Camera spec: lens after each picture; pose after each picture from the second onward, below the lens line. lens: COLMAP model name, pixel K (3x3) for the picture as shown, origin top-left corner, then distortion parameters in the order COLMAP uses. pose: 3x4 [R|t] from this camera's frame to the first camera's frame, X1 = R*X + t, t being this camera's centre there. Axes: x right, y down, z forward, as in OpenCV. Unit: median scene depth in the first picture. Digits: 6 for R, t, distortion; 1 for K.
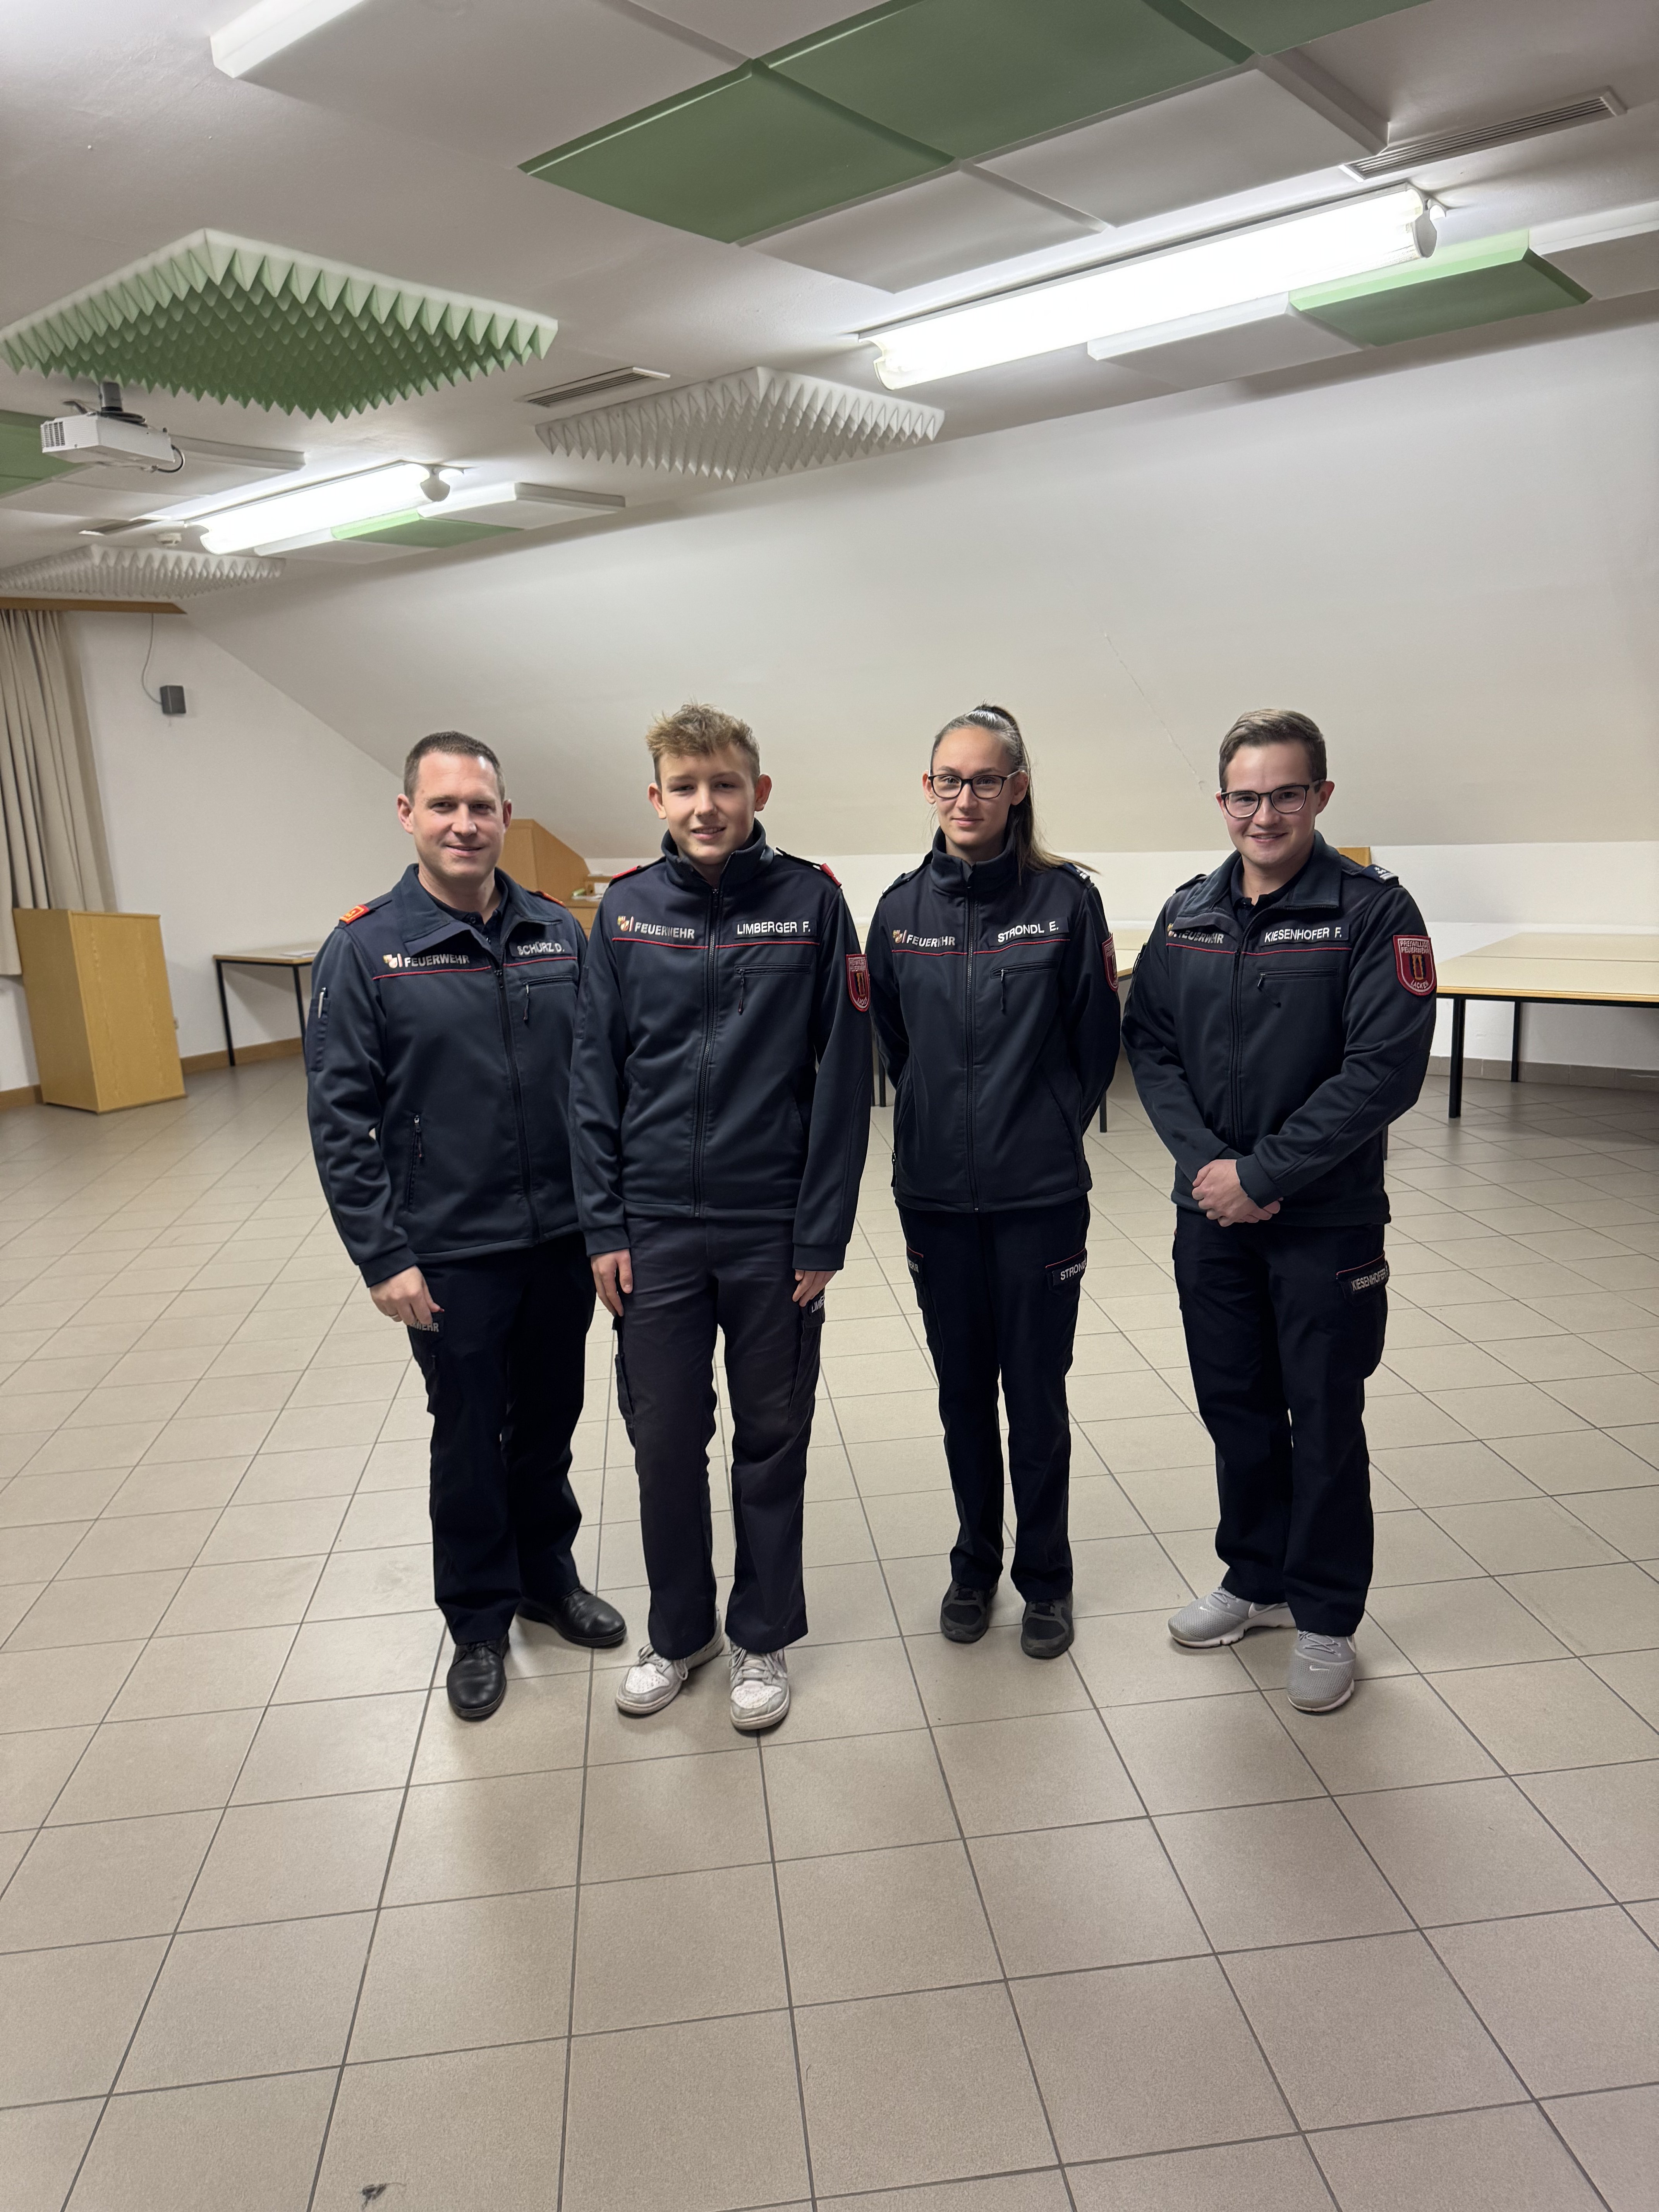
lens RADIAL K [[1520.7, 0, 815.0], [0, 1520.7, 1110.3], [0, 0, 1]] dist [0.007745, -0.012312]
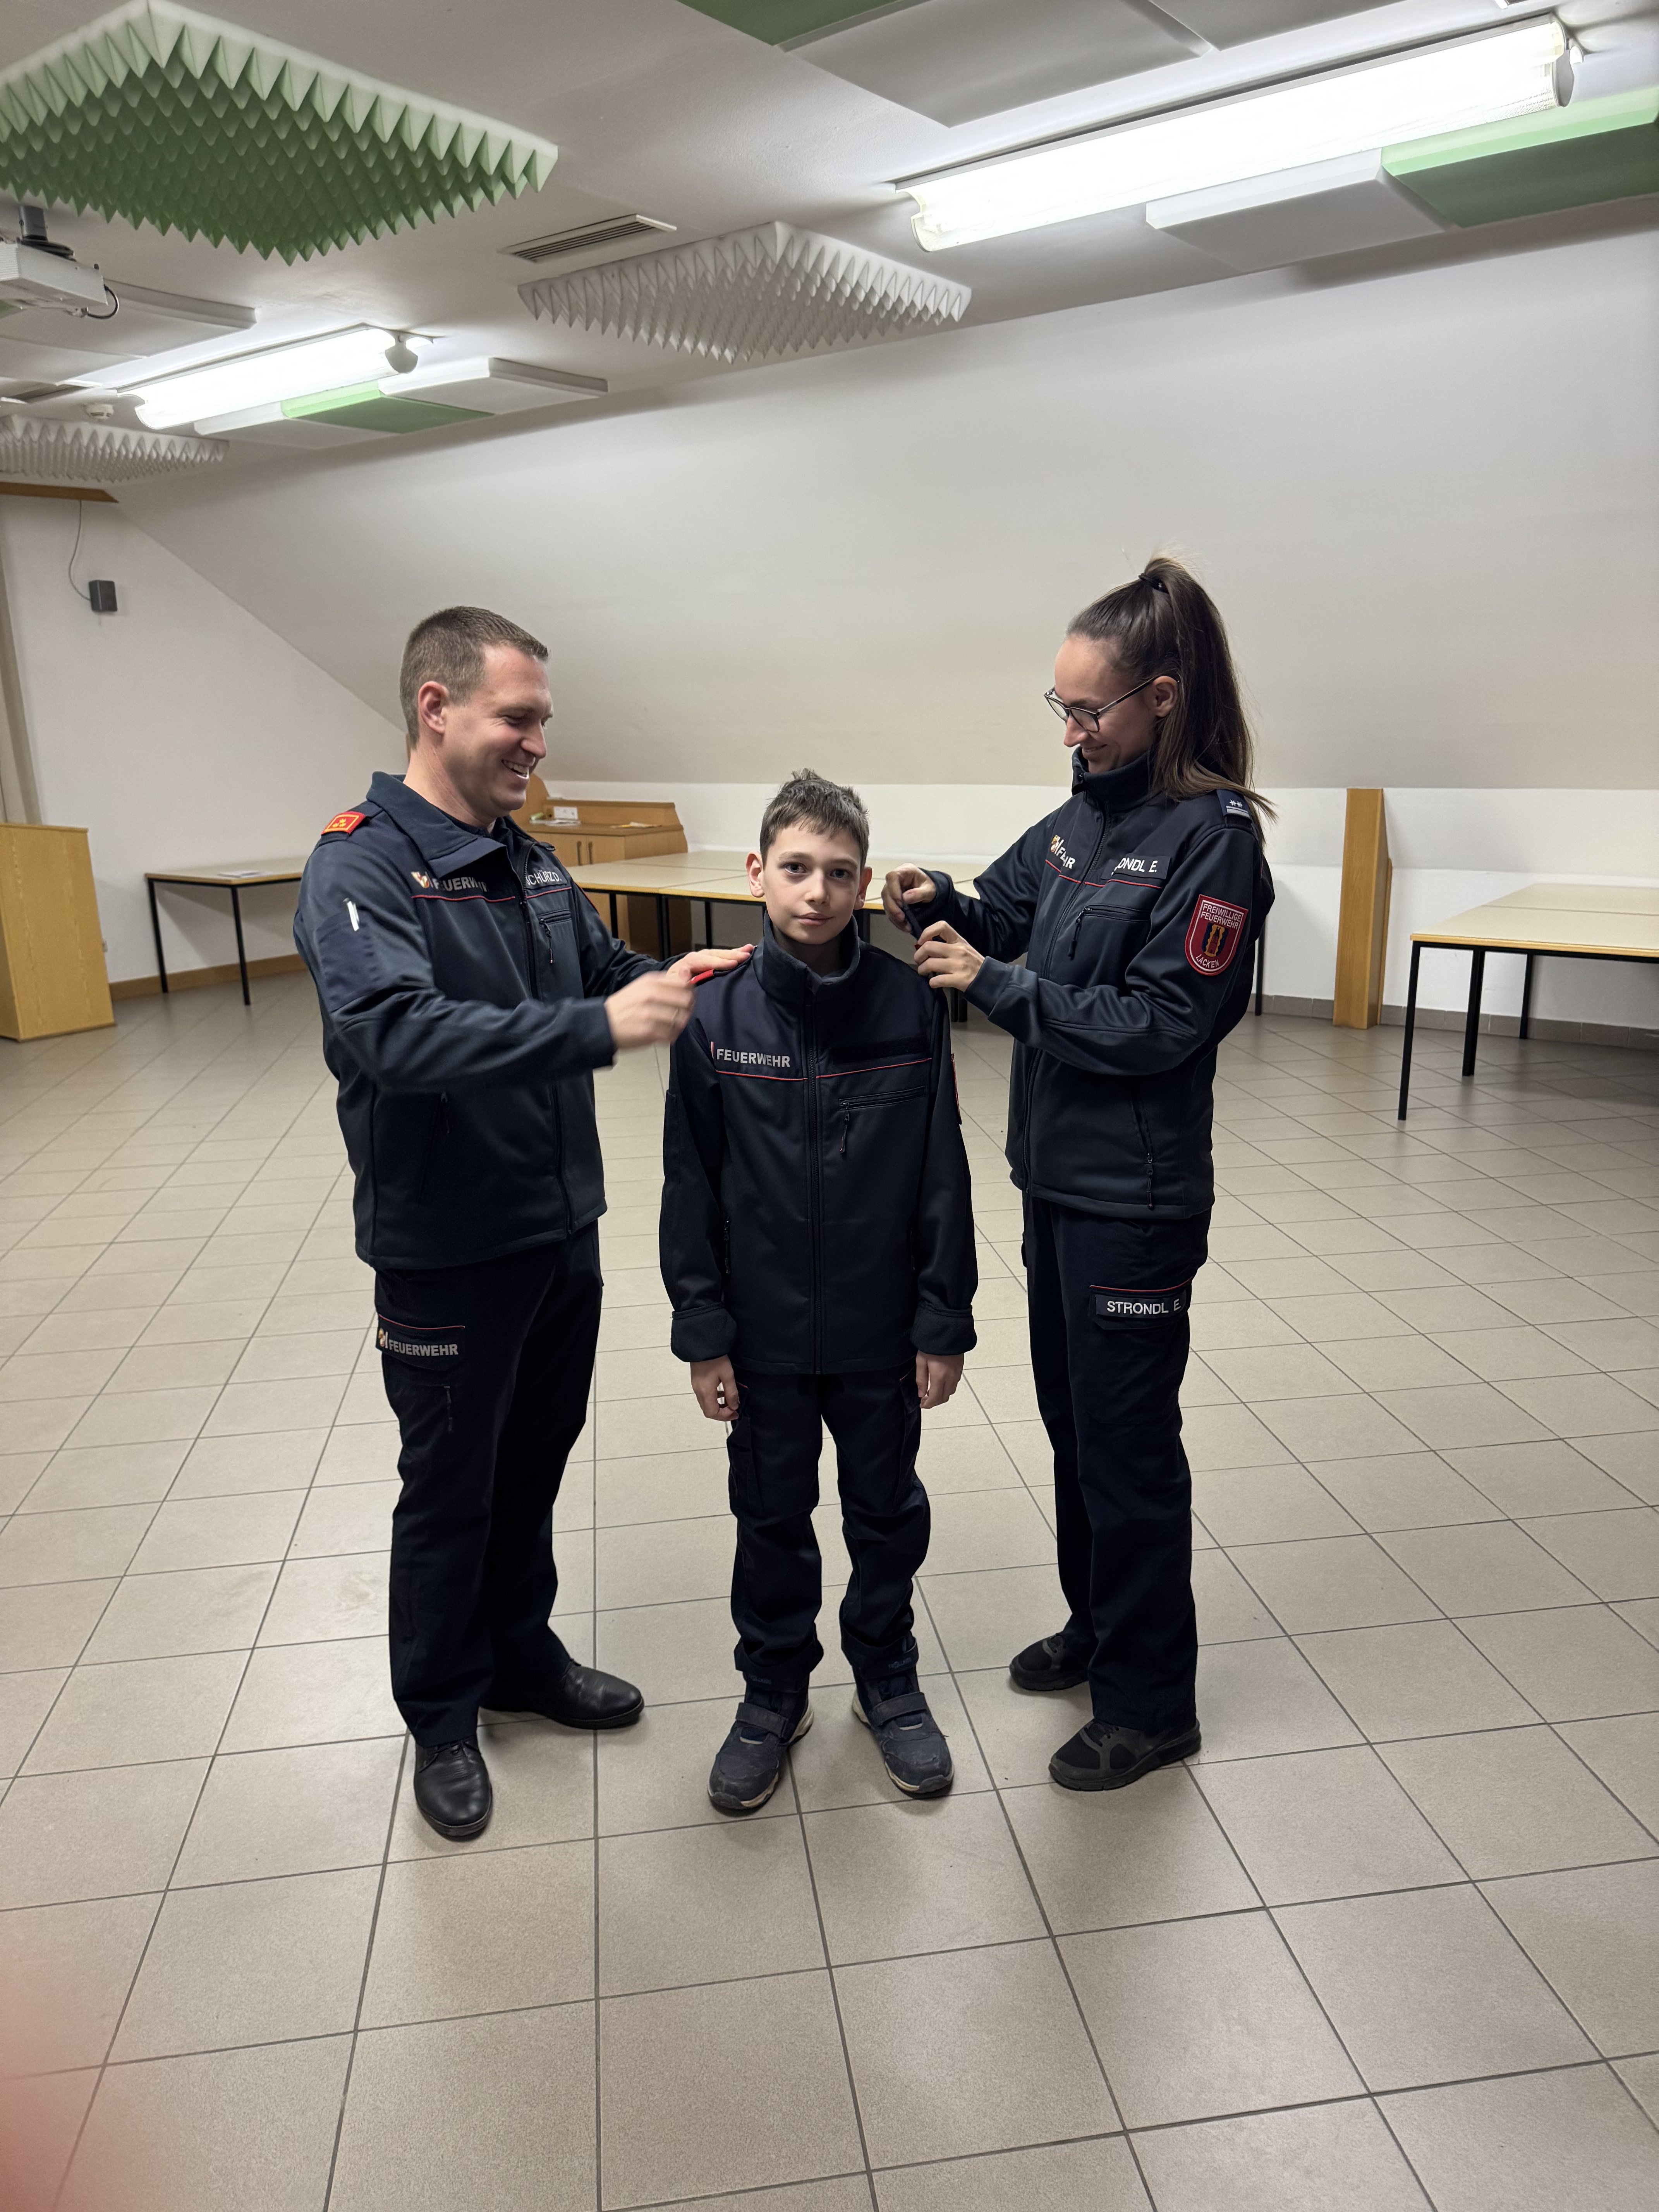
lens RADIAL K [[1520.7, 0, 816.4], [0, 1520.7, 1101.9], [0, 0, 1]] dist [0.007745, -0.012312]
pose [[0.998973, 0.018877, 0.041183, -0.051130], [-0.020345, 0.999162, 0.035526, -0.008866], [-0.040478, -0.036328, 0.998520, 0.116594]]
